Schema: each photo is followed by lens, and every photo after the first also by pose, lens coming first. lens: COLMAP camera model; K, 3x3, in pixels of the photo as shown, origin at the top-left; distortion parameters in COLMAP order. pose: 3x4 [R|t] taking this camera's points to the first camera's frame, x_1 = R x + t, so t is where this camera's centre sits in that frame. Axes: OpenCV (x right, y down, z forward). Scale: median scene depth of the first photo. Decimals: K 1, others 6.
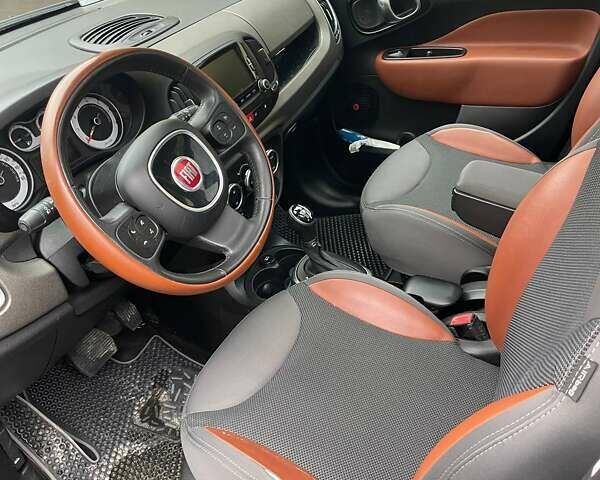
lens RADIAL K [[620.2, 0, 300.0], [0, 620.2, 240.0], [0, 0, 1]] dist [0.088262, -0.134418]
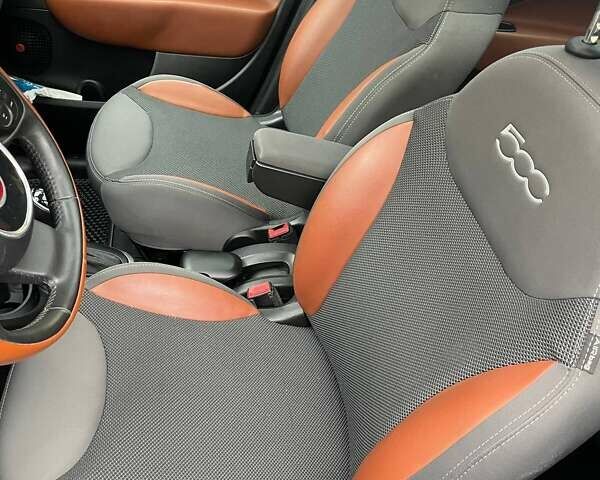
lens RADIAL K [[620.2, 0, 300.0], [0, 620.2, 240.0], [0, 0, 1]] dist [0.088262, -0.134418]
pose [[0.757862, -0.173700, 0.628867, -0.244821], [0.094456, 0.982963, 0.157674, -0.081874], [-0.645541, -0.060095, 0.761357, 0.172568]]
